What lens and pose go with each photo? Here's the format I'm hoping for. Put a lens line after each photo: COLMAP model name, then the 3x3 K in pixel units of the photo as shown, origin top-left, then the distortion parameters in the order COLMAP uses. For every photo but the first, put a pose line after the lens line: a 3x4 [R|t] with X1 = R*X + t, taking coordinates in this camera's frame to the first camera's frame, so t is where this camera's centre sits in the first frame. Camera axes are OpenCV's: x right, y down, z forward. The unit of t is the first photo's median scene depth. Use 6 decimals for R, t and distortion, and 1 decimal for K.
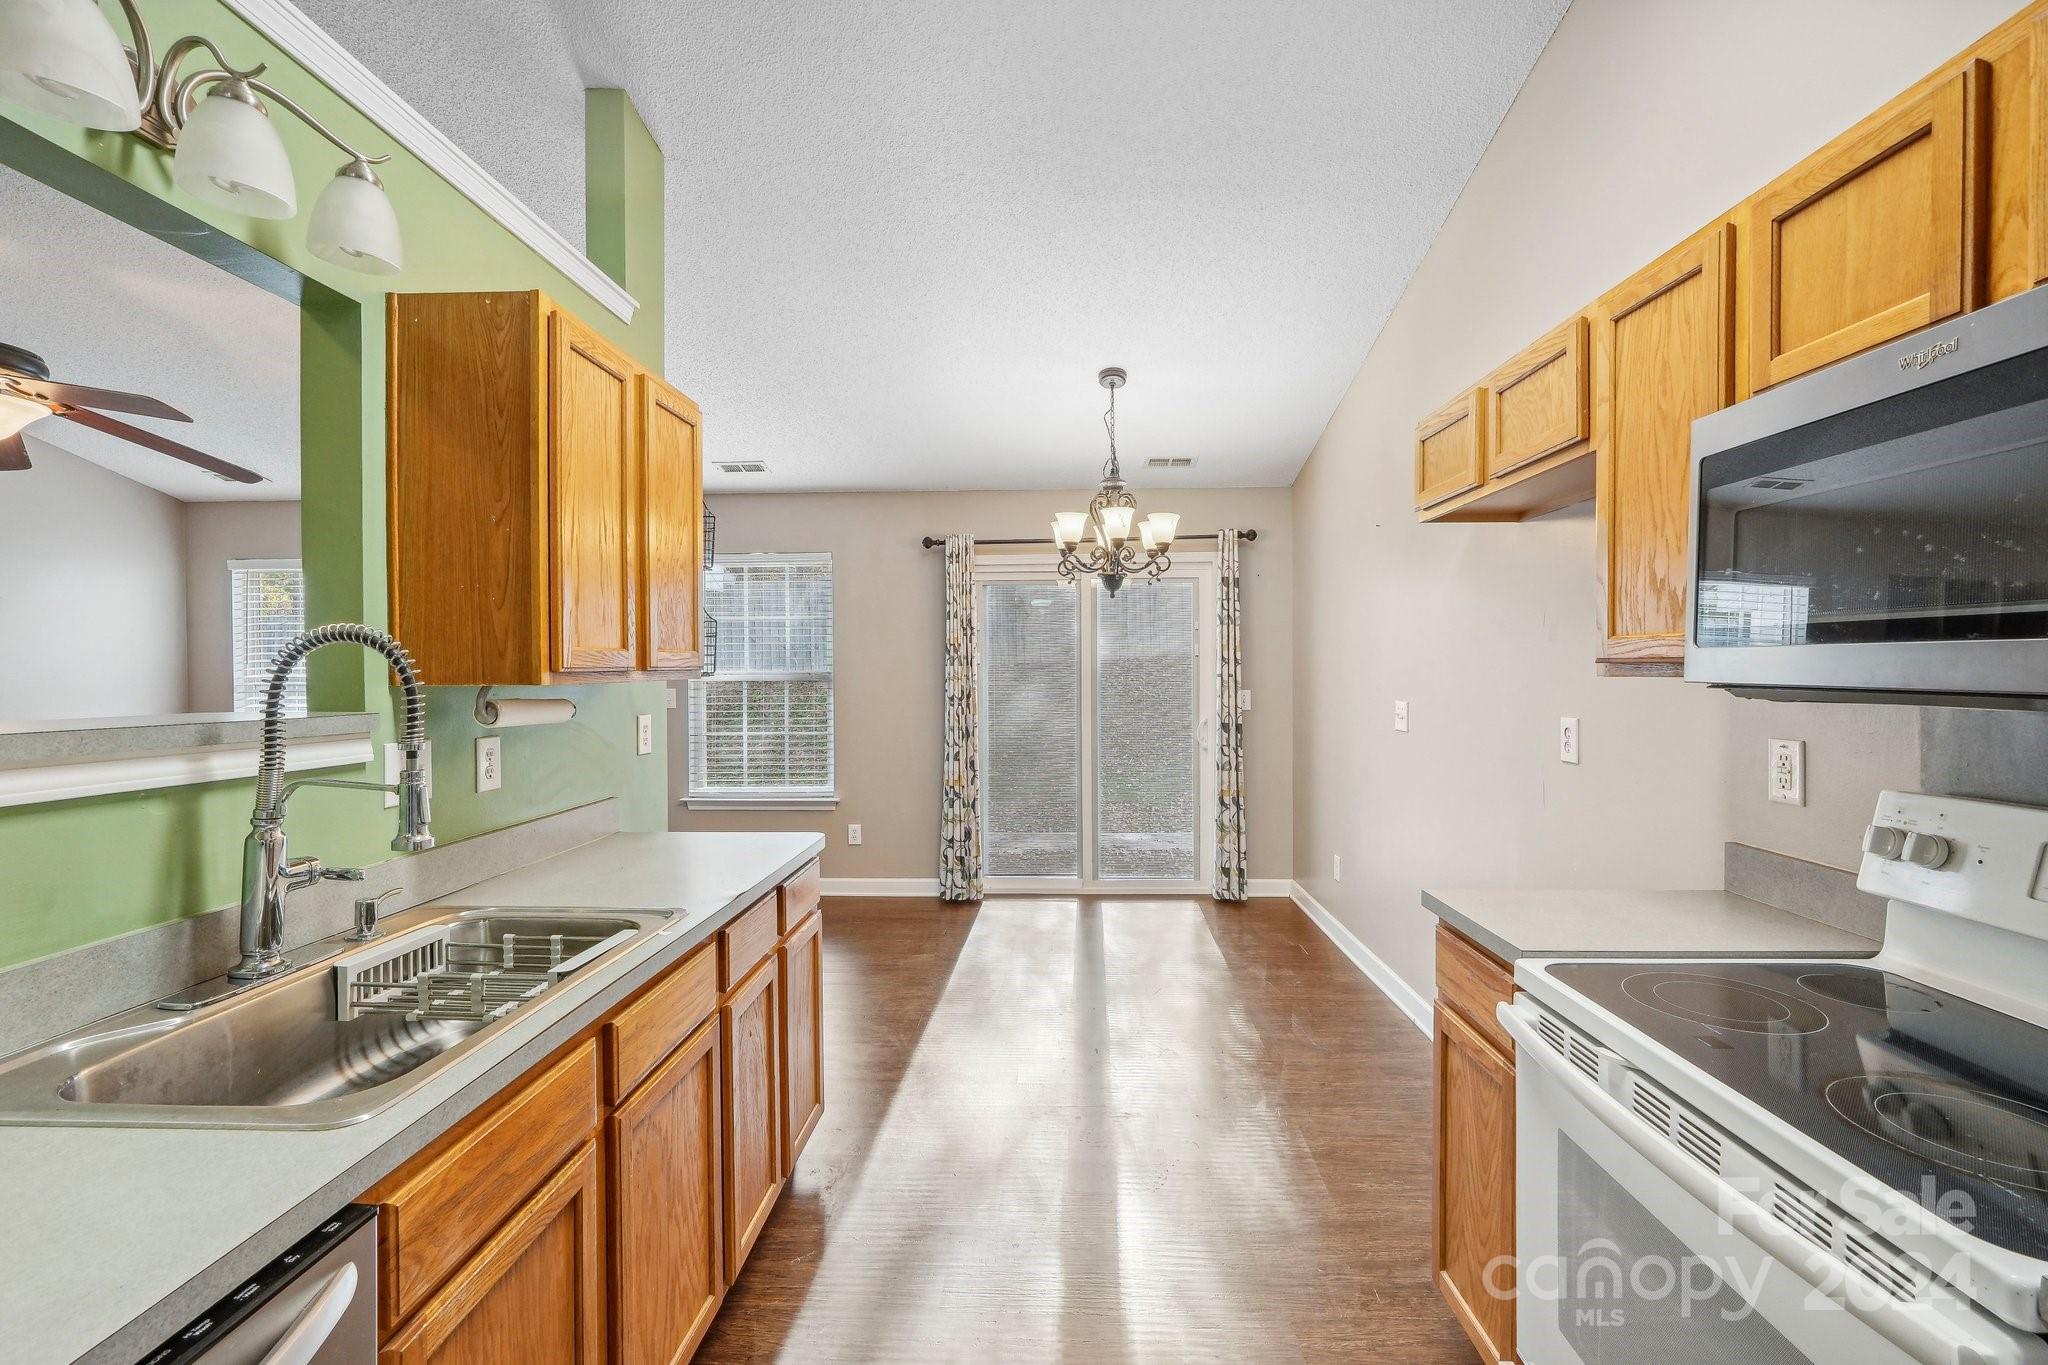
lens RADIAL K [[896.4, 0, 1017.1], [0, 896.4, 669.4], [0, 0, 1]] dist [-0.017082, 0.006867]
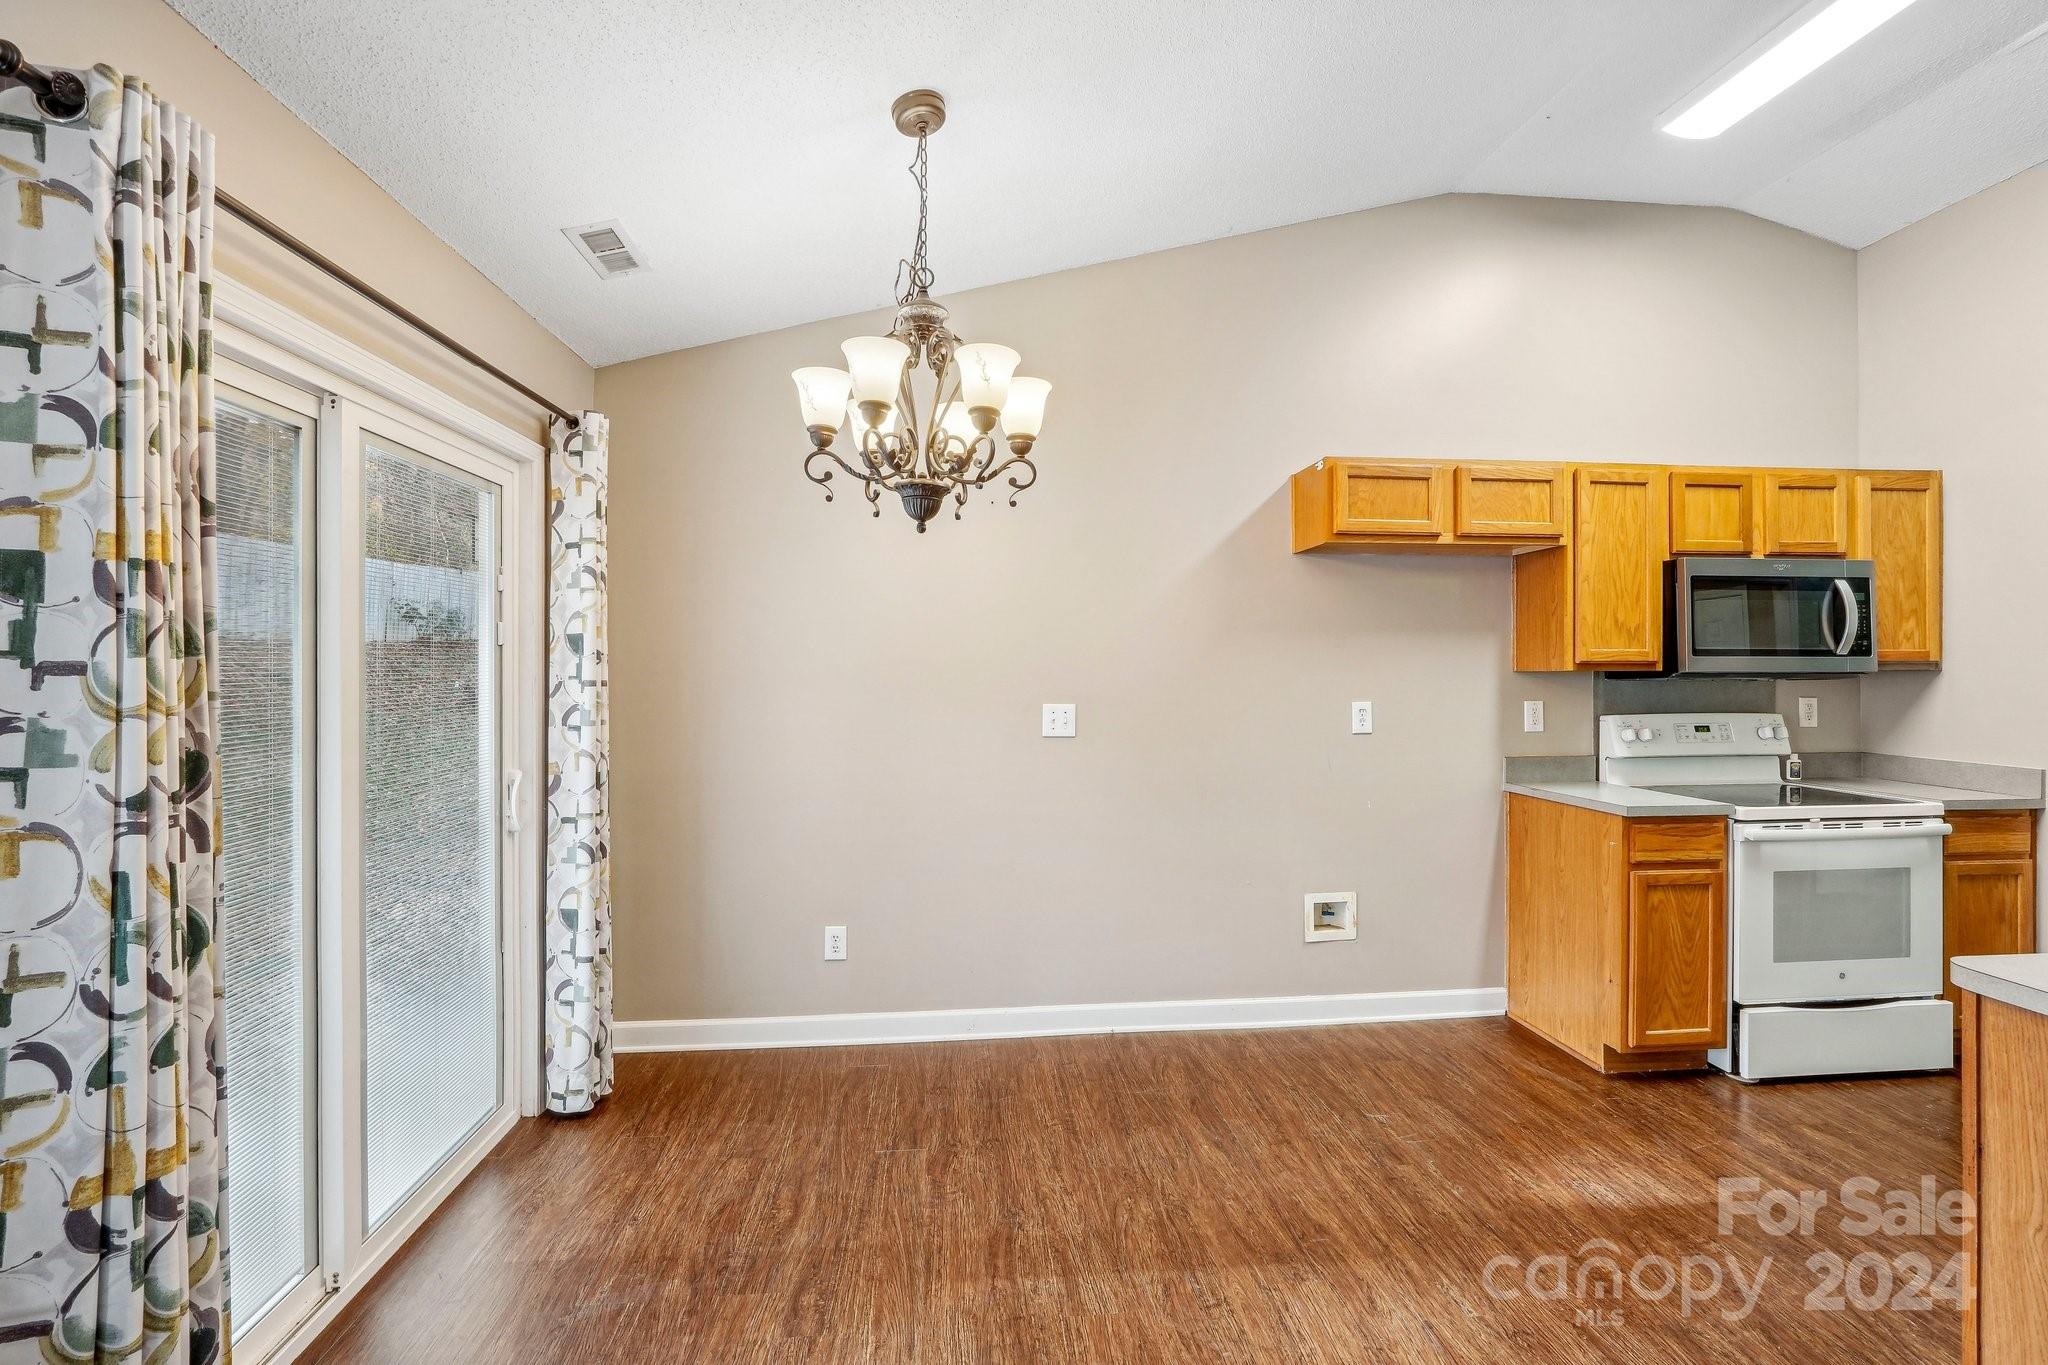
lens RADIAL K [[896.4, 0, 1019.5], [0, 896.4, 674.7], [0, 0, 1]] dist [-0.017082, 0.006867]
pose [[-0.152923, 0.000441, 0.988238, -0.330988], [0.007748, 0.999970, 0.000753, 0.001768], [-0.988208, 0.007772, -0.152922, 0.813429]]
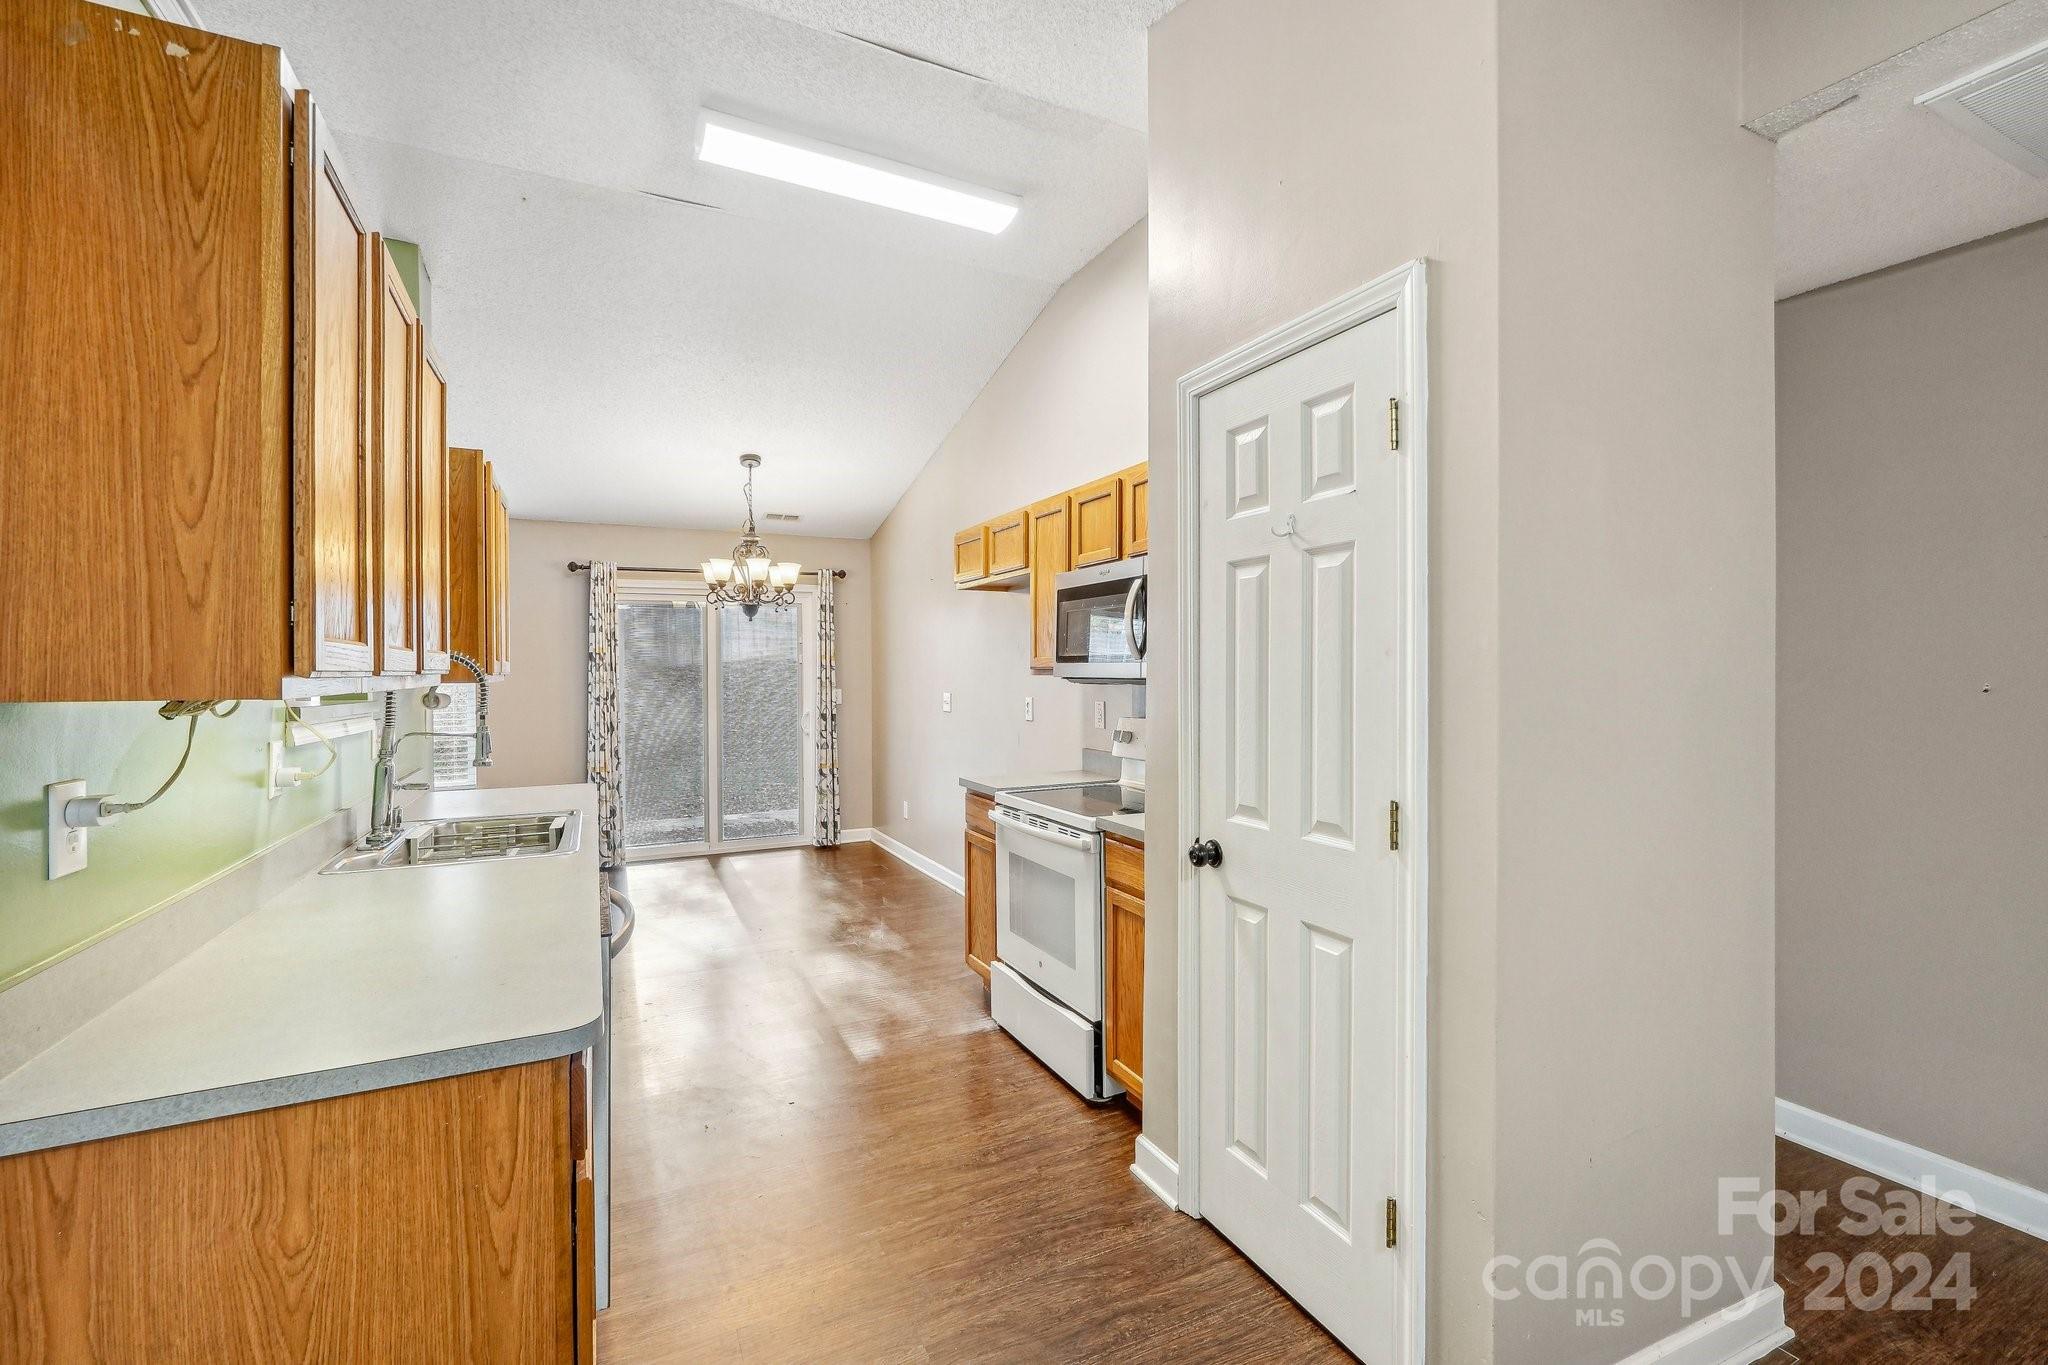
lens RADIAL K [[896.4, 0, 1041.5], [0, 896.4, 672.8], [0, 0, 1]] dist [-0.017082, 0.006867]
pose [[0.868559, -0.003678, 0.495572, -0.148816], [0.004617, 0.999989, -0.000670, 0.001341], [-0.495564, 0.002870, 0.868567, -0.327095]]
